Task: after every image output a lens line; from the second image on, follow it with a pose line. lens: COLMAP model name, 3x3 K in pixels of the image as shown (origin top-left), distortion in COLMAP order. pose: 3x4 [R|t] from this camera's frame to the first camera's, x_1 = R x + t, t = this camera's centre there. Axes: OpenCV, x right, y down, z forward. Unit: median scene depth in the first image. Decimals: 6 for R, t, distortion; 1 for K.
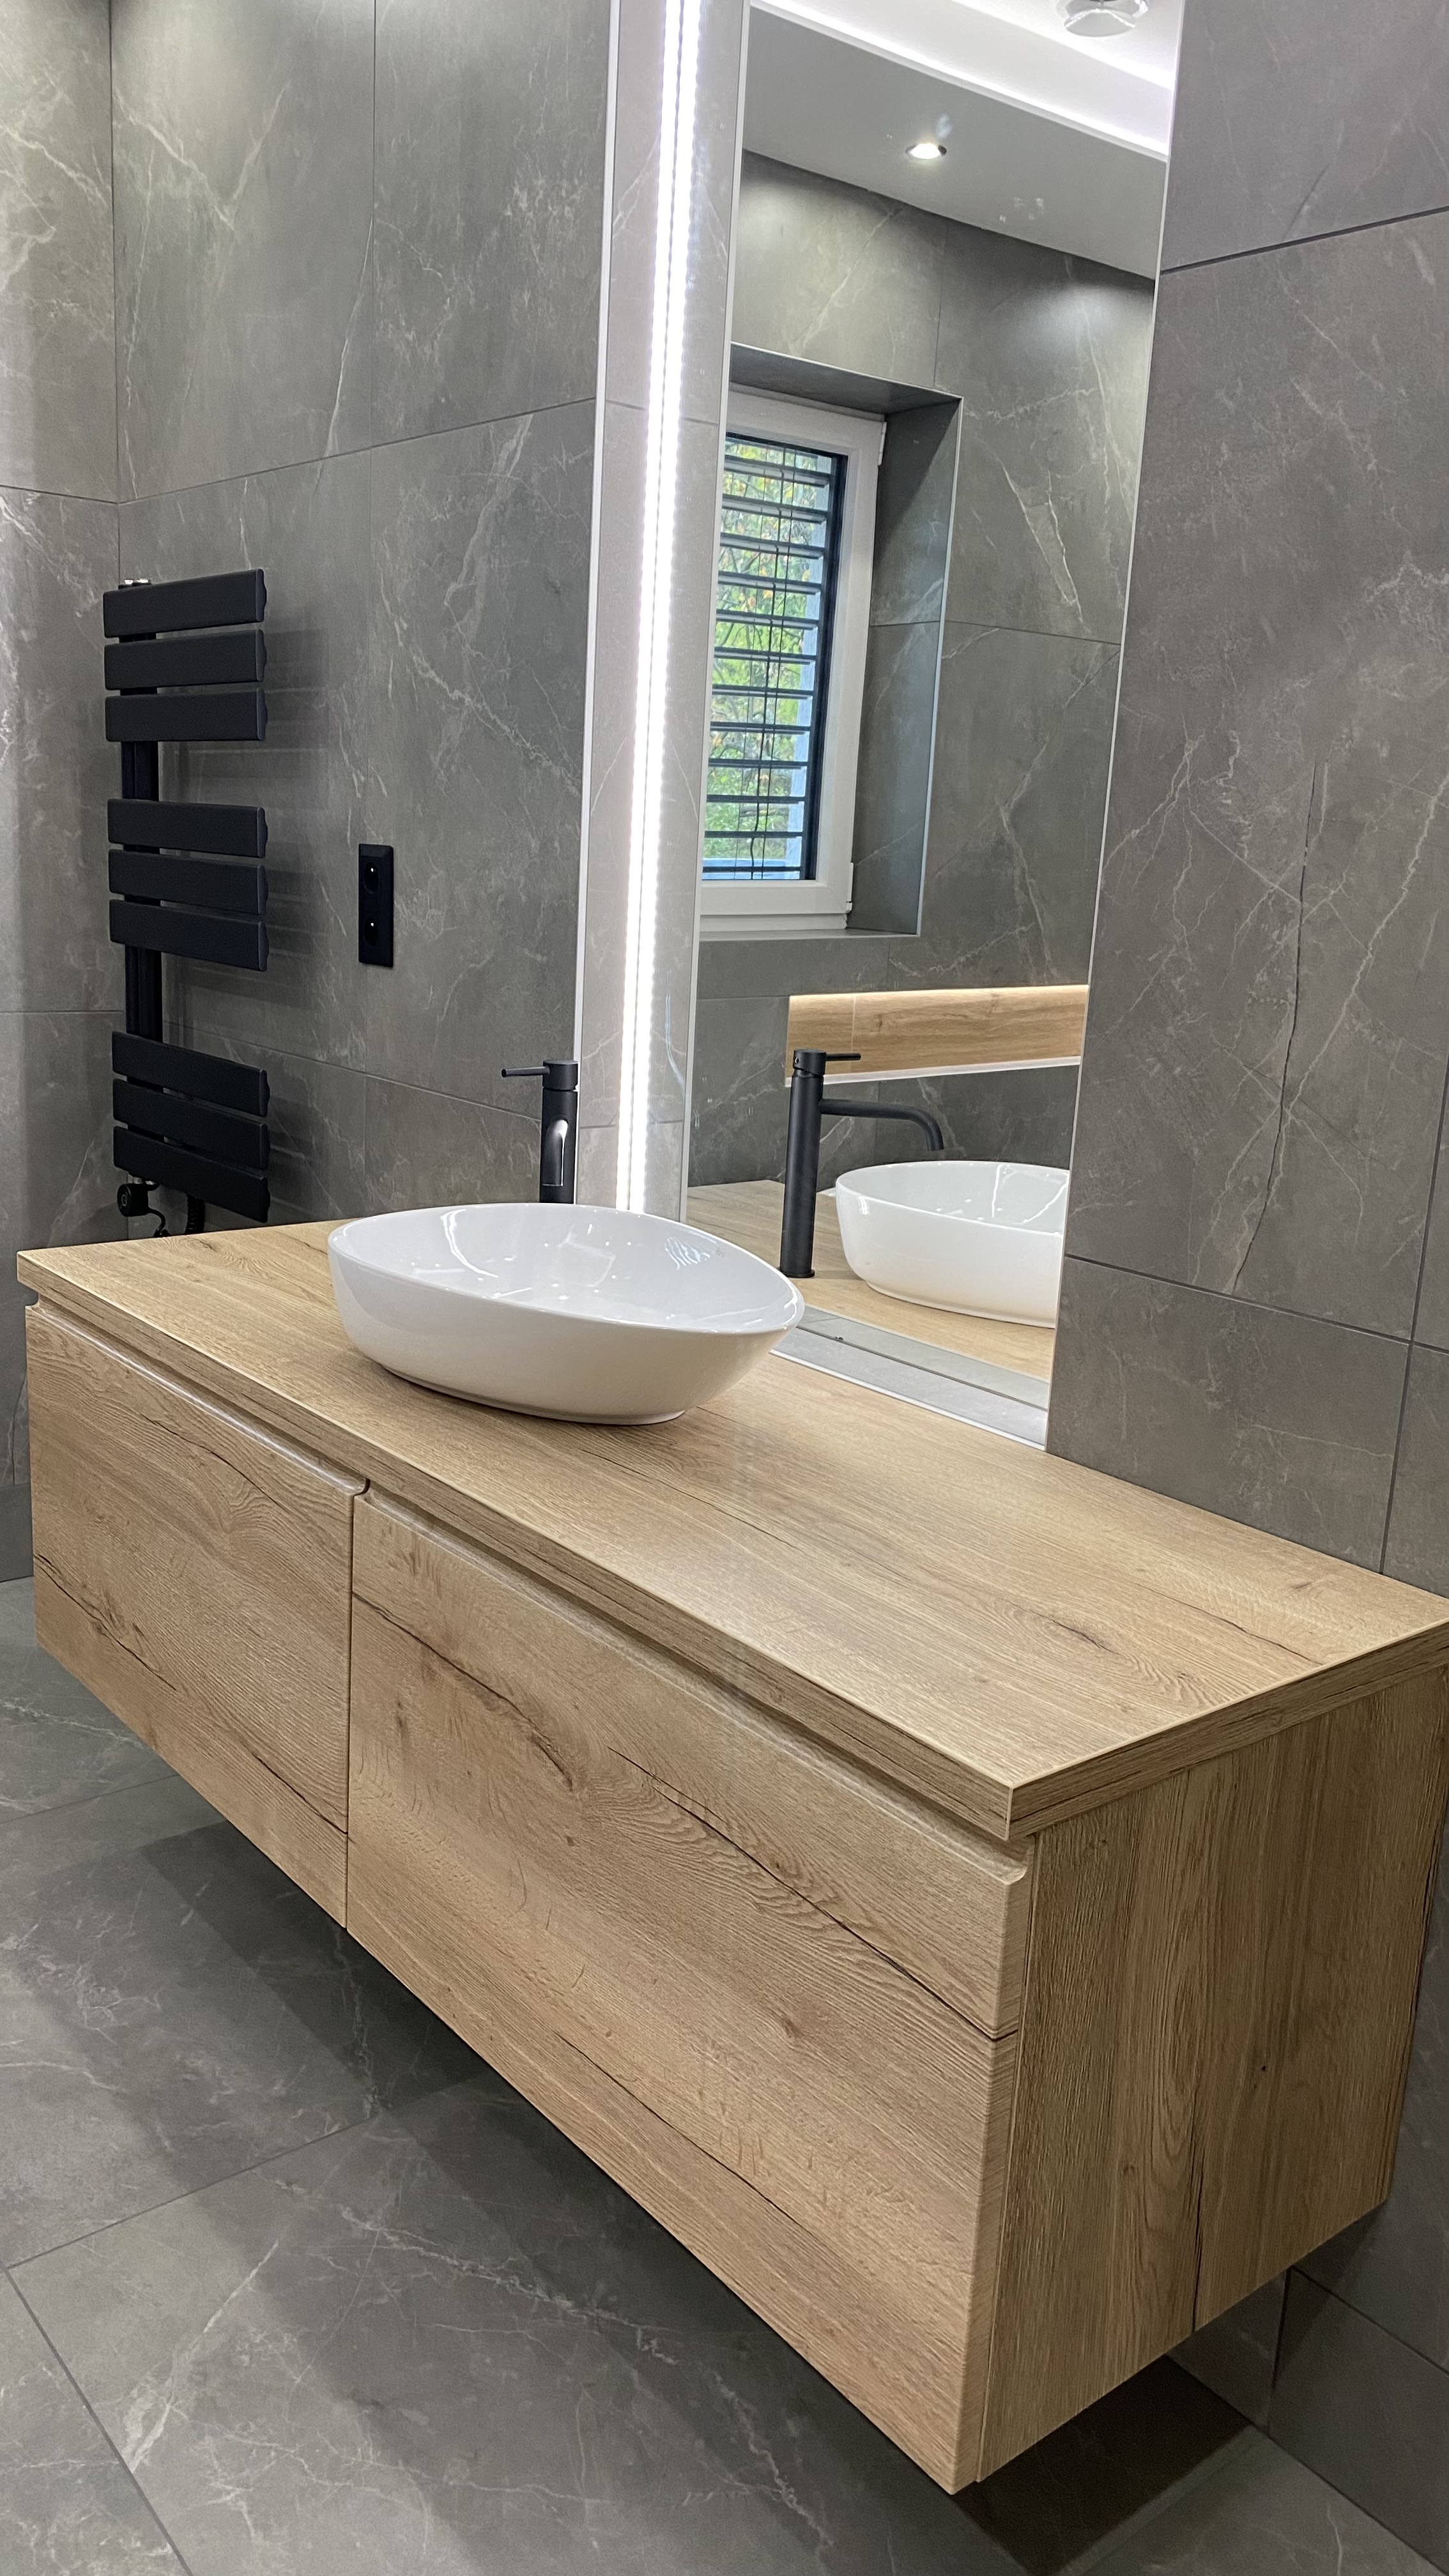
lens RADIAL K [[1979.9, 0, 680.3], [0, 1979.9, 1283.0], [0, 0, 1]] dist [0.050229, -0.083774]
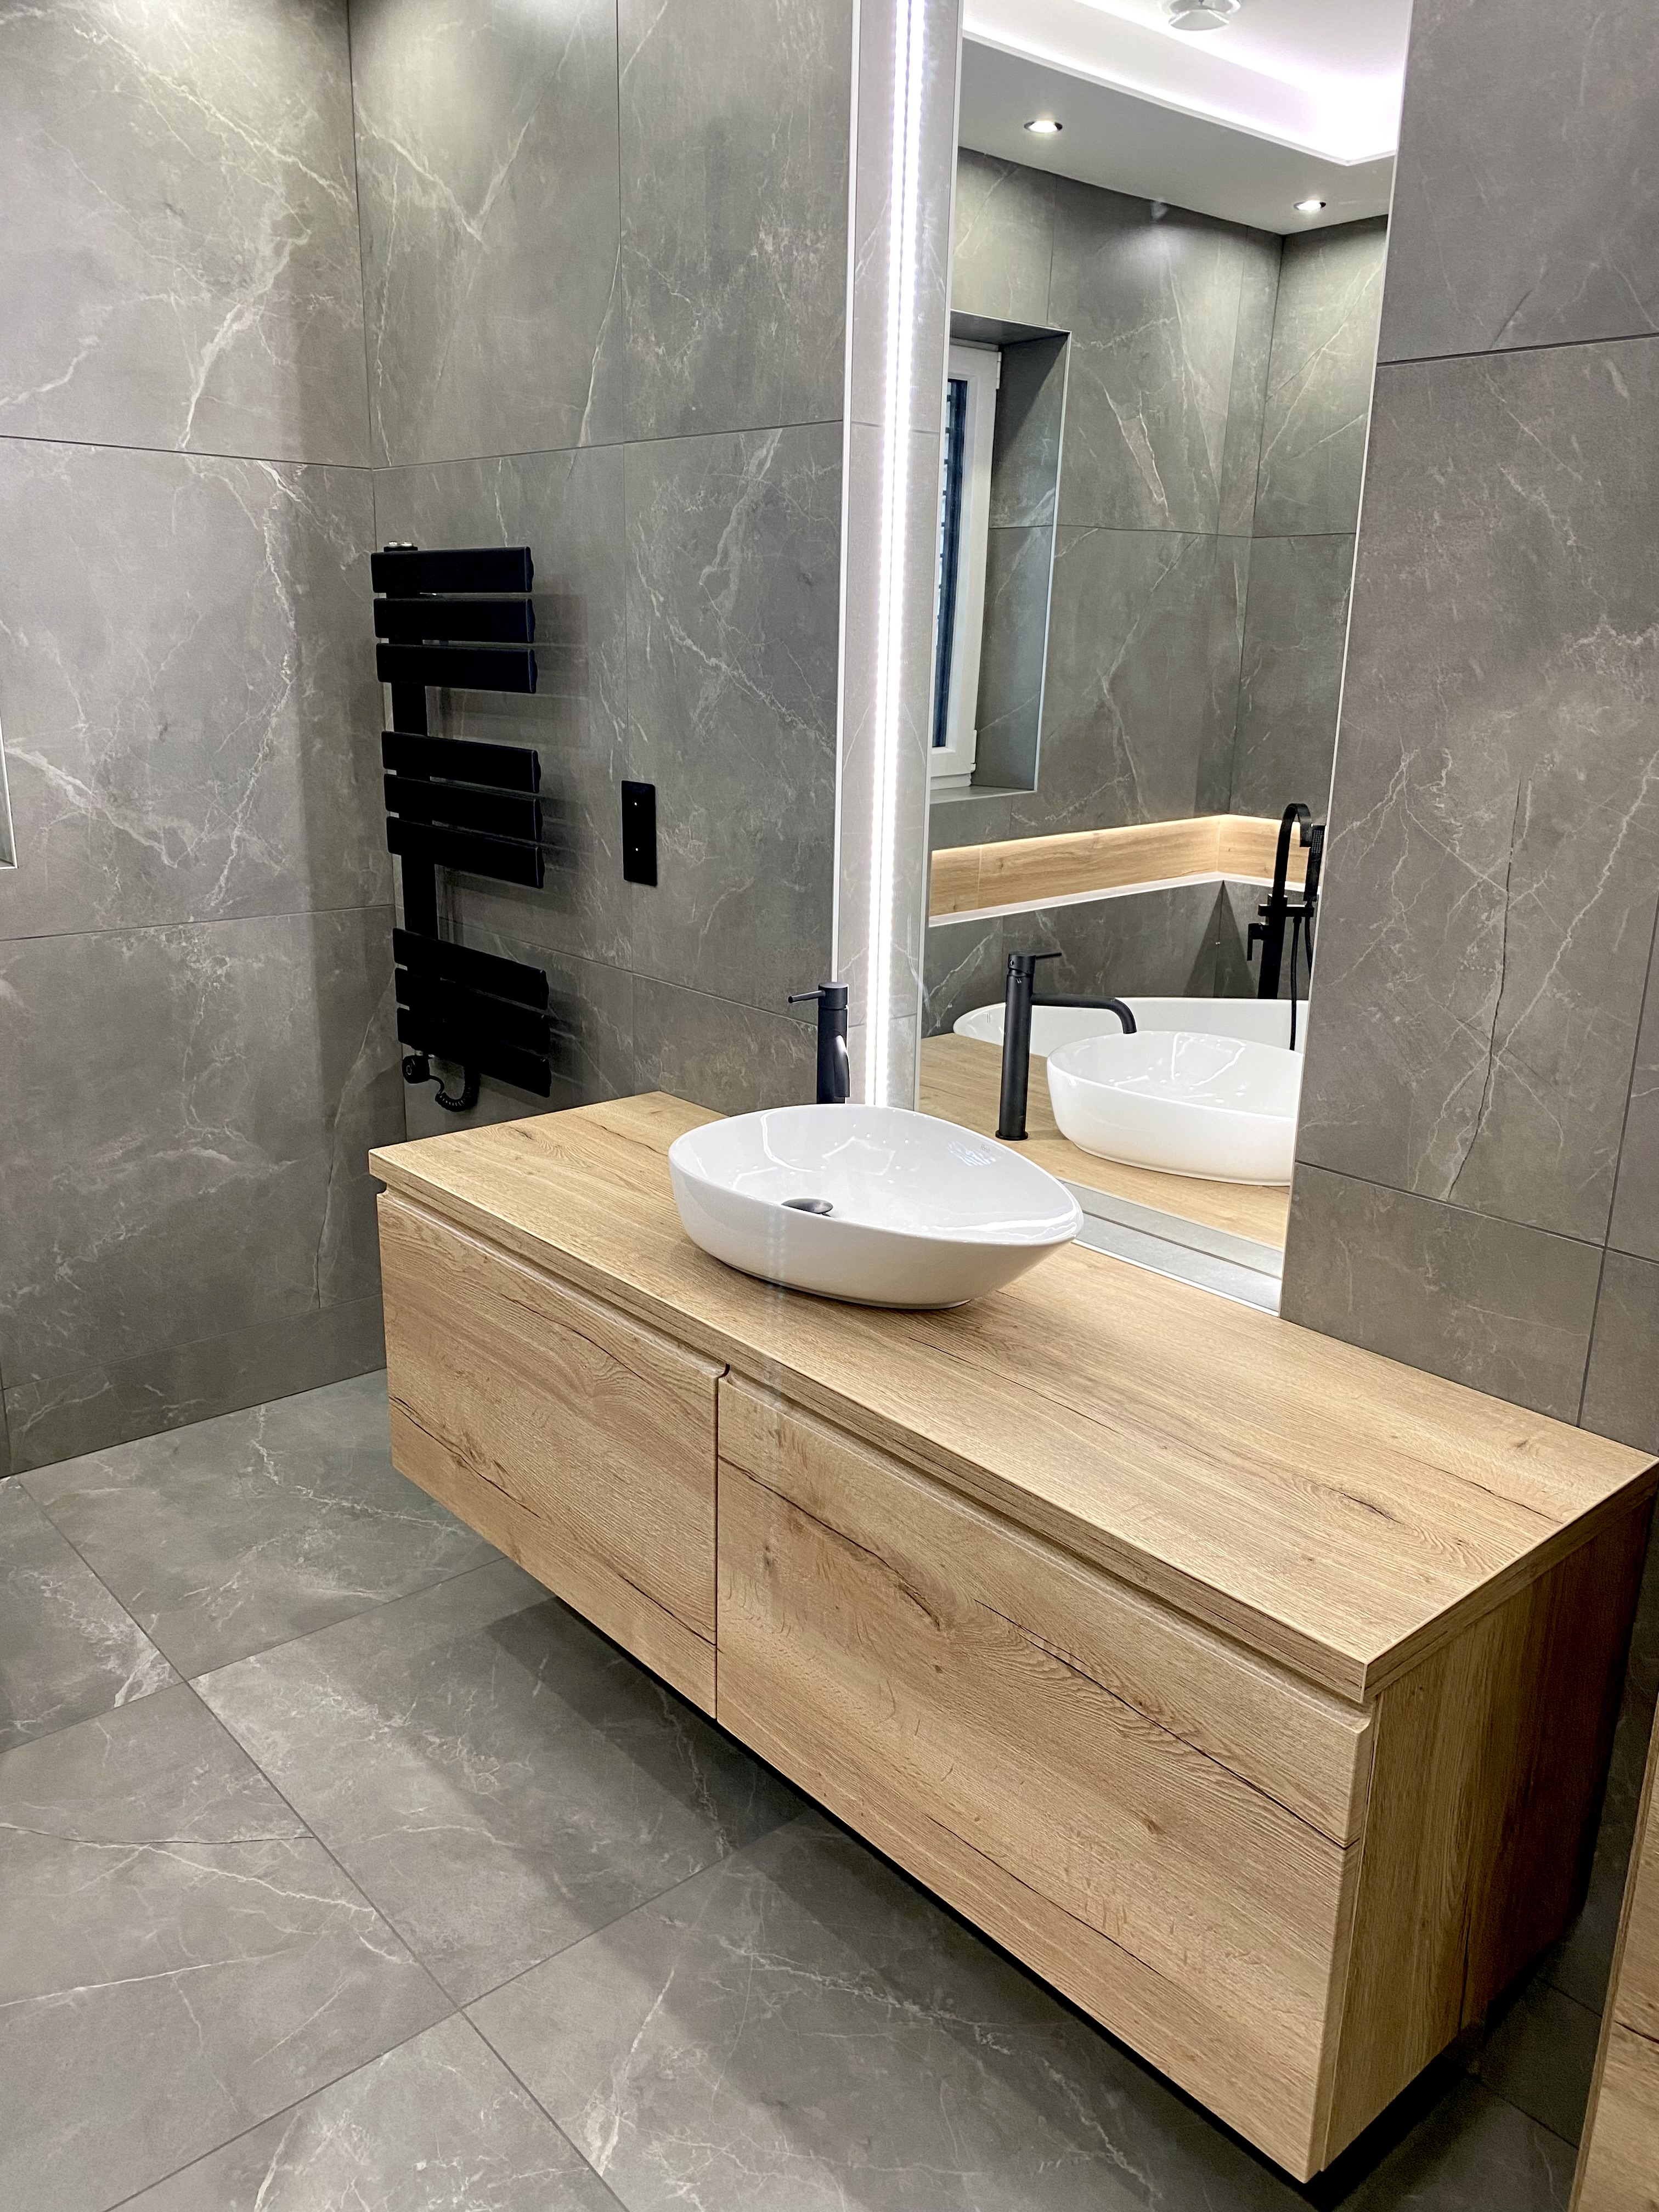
lens RADIAL K [[1699.5, 0, 821.3], [0, 1699.5, 1119.4], [0, 0, 1]] dist [0.057876, -0.092707]
pose [[0.998391, -0.042306, 0.037763, -0.118870], [0.040071, 0.997506, 0.058096, -0.097926], [-0.040127, -0.056489, 0.997596, -0.034620]]
